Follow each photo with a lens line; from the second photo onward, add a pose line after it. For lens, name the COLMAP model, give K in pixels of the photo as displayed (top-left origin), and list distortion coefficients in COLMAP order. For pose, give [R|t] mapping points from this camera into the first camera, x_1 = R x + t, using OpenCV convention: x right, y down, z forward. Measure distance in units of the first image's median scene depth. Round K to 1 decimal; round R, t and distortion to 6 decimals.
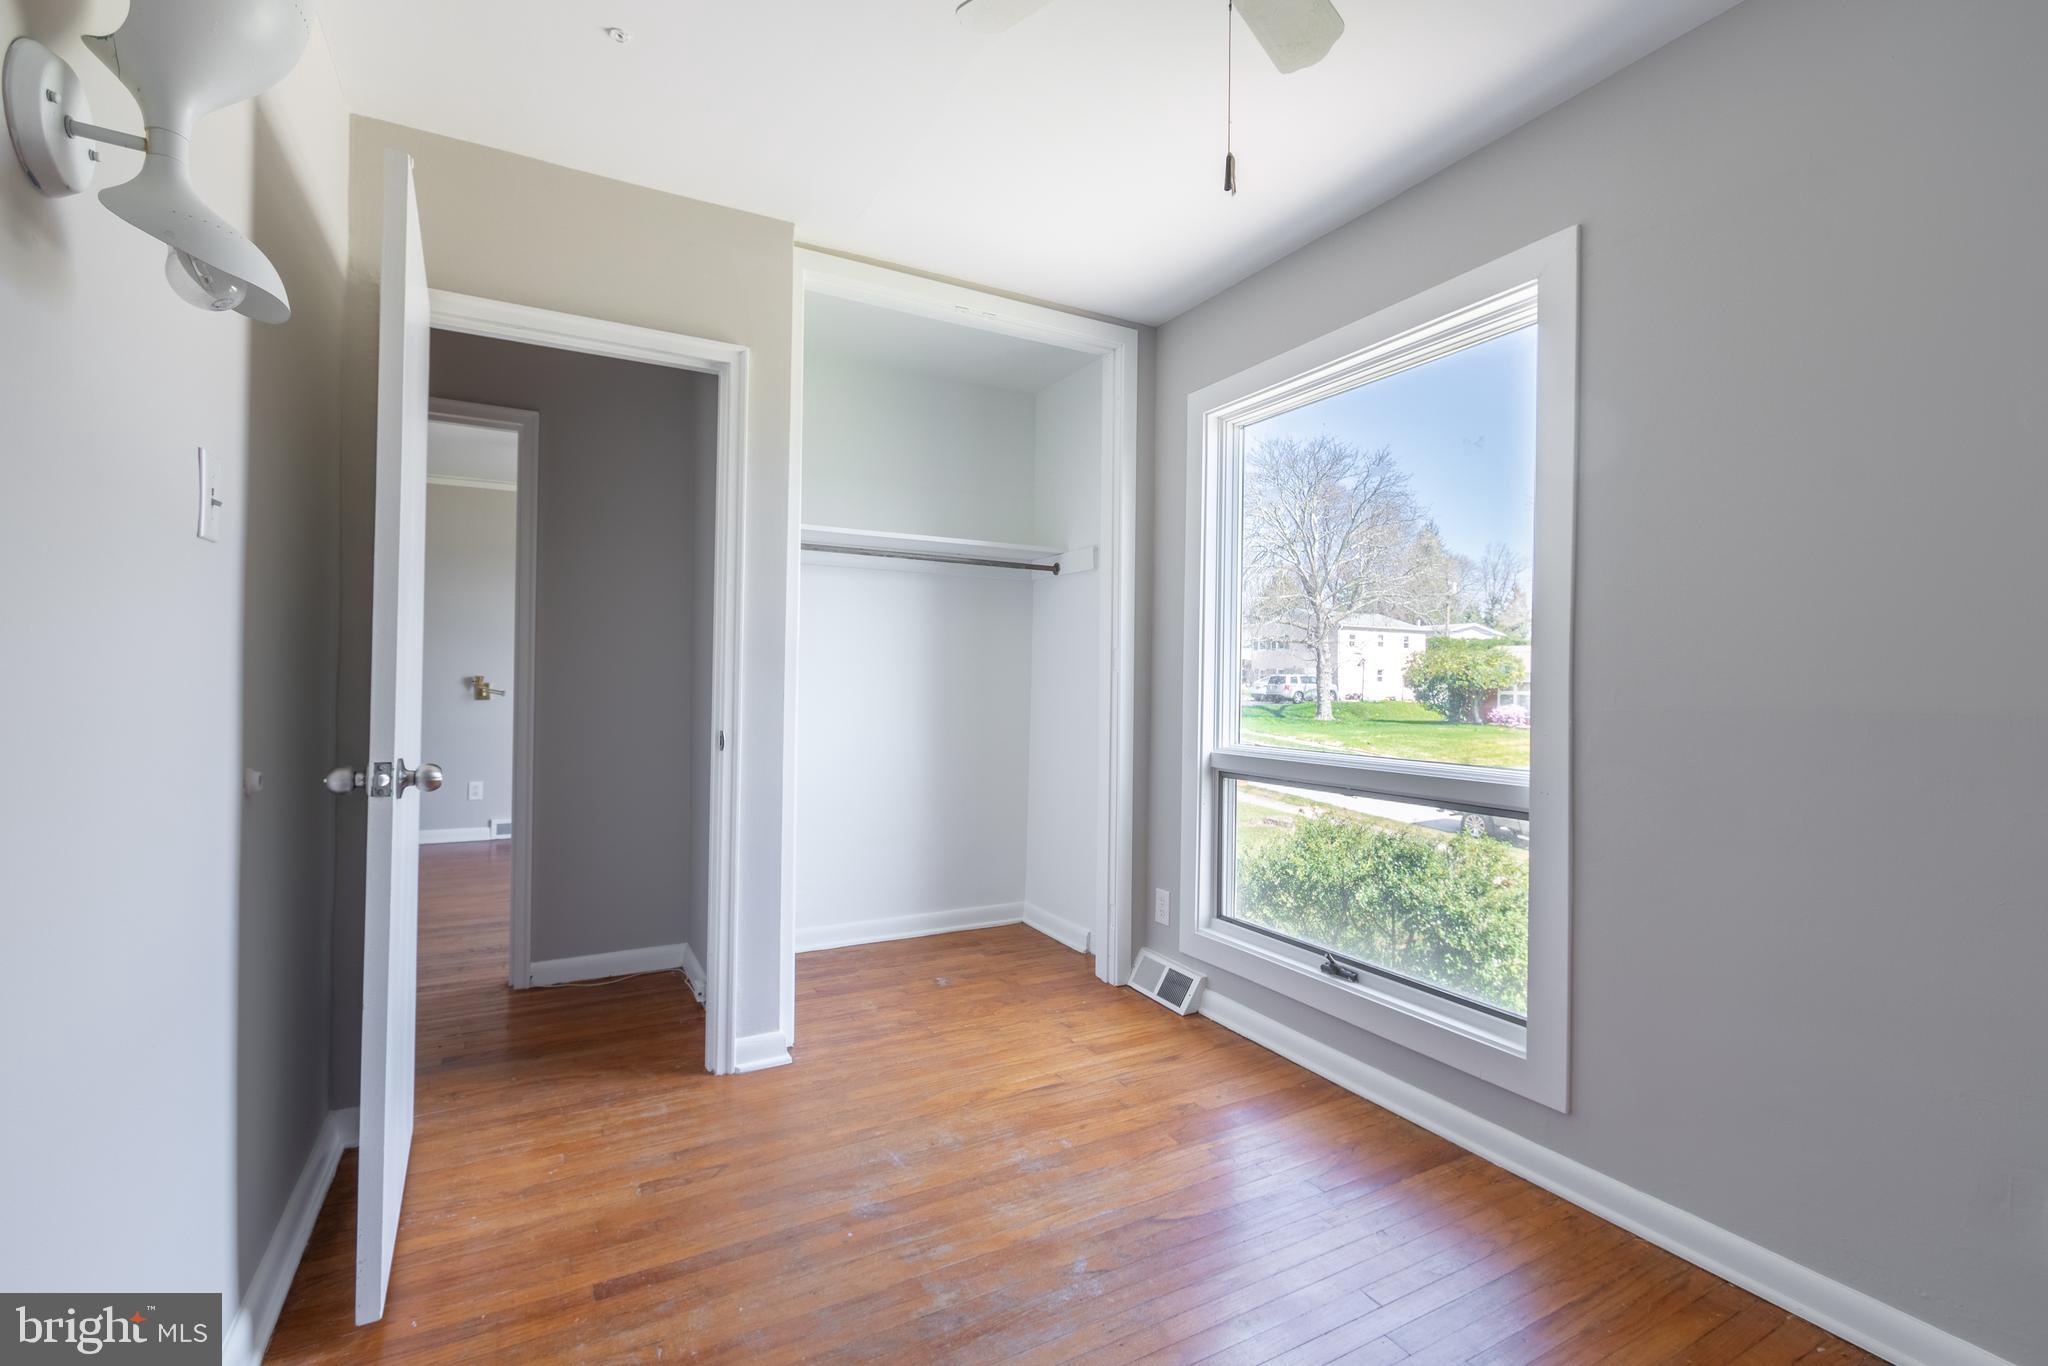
lens RADIAL K [[897.8, 0, 1019.2], [0, 897.8, 686.5], [0, 0, 1]] dist [0.001349, 0.000012]
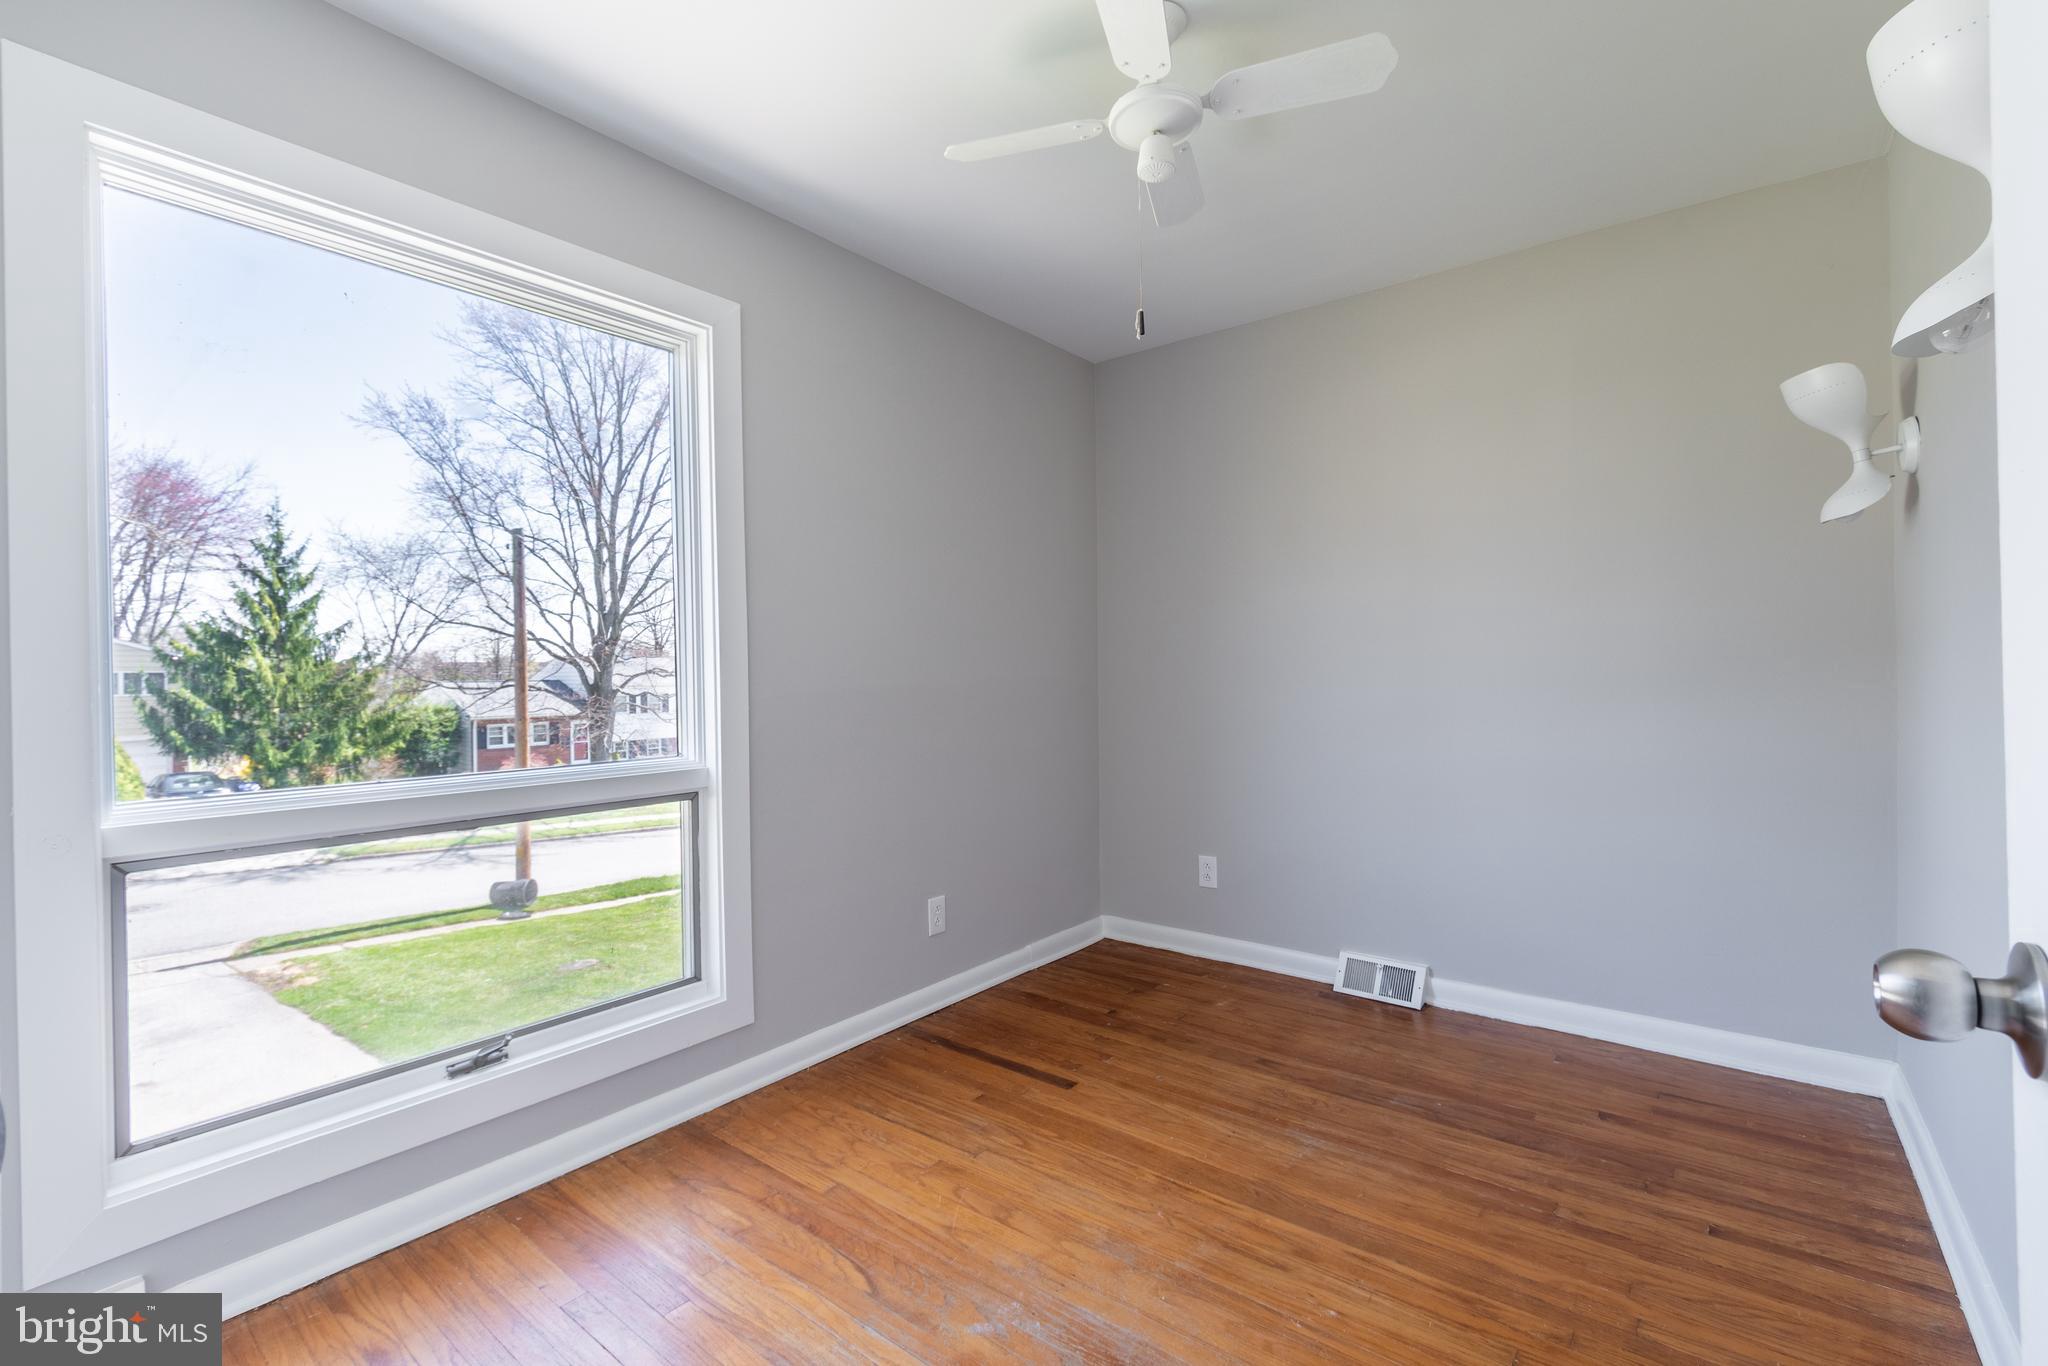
lens RADIAL K [[897.8, 0, 1021.1], [0, 897.8, 682.4], [0, 0, 1]] dist [0.001349, 0.000012]
pose [[-0.396850, -0.022749, 0.917601, -0.564263], [0.004464, 0.999633, 0.026713, -0.022388], [-0.917872, 0.014697, -0.396603, 0.968326]]
